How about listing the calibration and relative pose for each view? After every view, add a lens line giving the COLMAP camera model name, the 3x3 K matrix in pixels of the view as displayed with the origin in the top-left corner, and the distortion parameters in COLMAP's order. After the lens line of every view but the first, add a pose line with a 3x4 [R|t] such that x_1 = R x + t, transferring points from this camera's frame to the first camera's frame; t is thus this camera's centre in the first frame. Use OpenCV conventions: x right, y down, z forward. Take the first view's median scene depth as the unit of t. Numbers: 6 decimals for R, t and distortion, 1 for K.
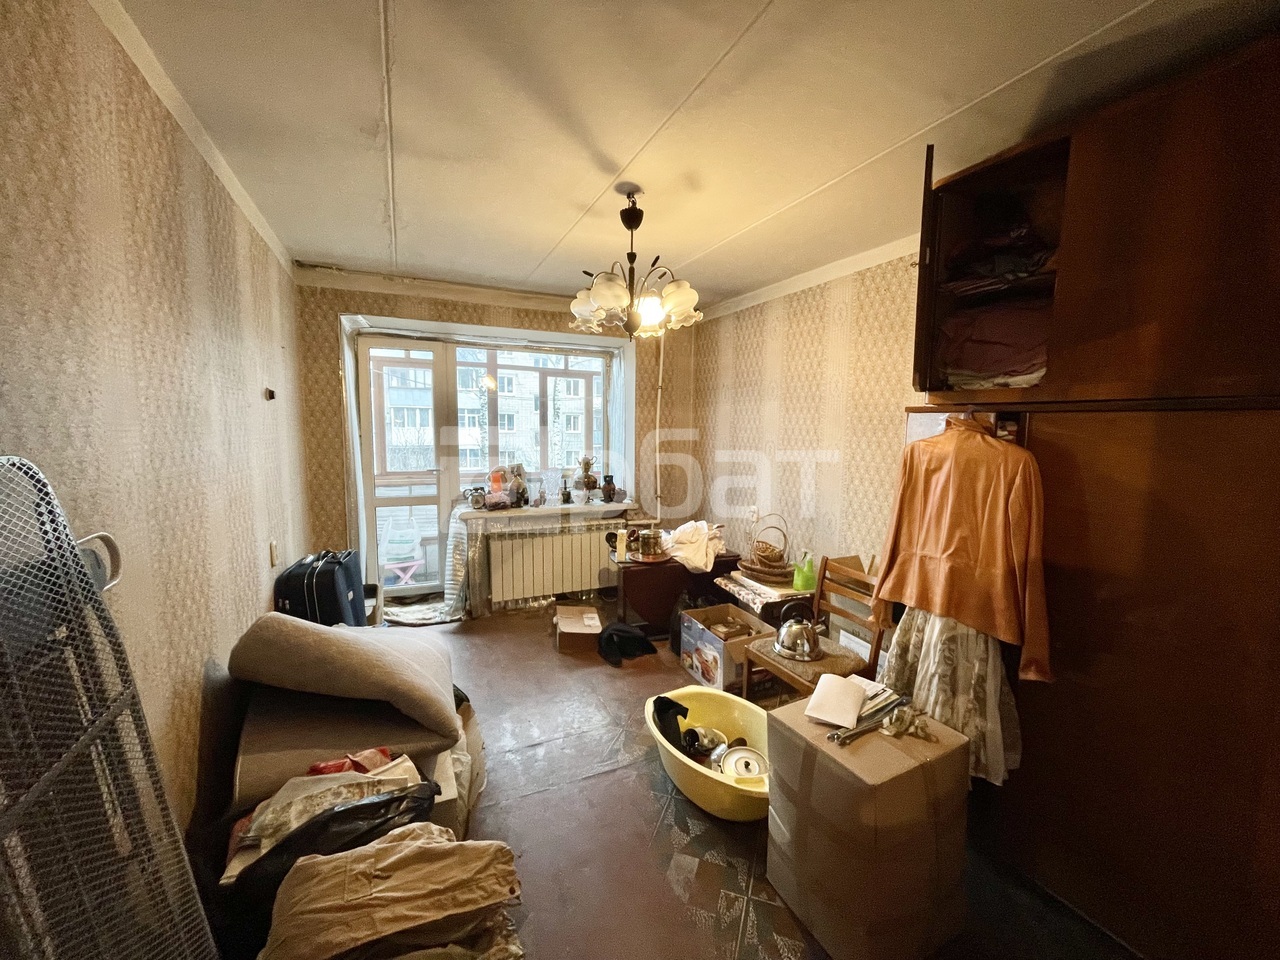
lens RADIAL K [[512.0, 0, 641.3], [0, 512.0, 480.6], [0, 0, 1]] dist [-0.007078, 0.000806]
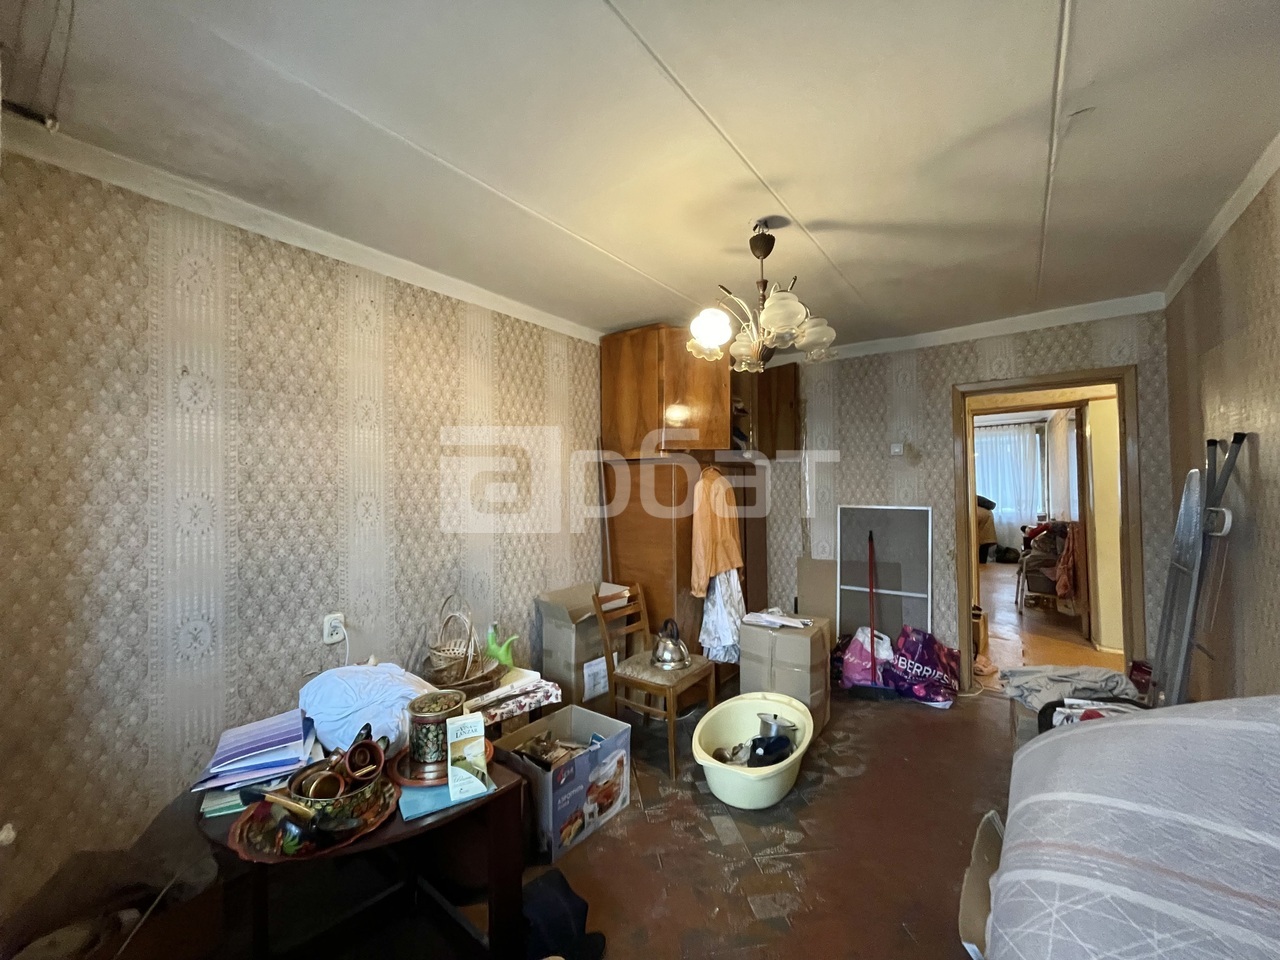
lens RADIAL K [[512.0, 0, 638.2], [0, 512.0, 475.0], [0, 0, 1]] dist [-0.007078, 0.000806]
pose [[-0.470710, 0.015442, 0.882153, -0.537815], [0.098849, 0.994475, 0.035337, -0.109209], [-0.876733, 0.103833, -0.469636, 1.224632]]
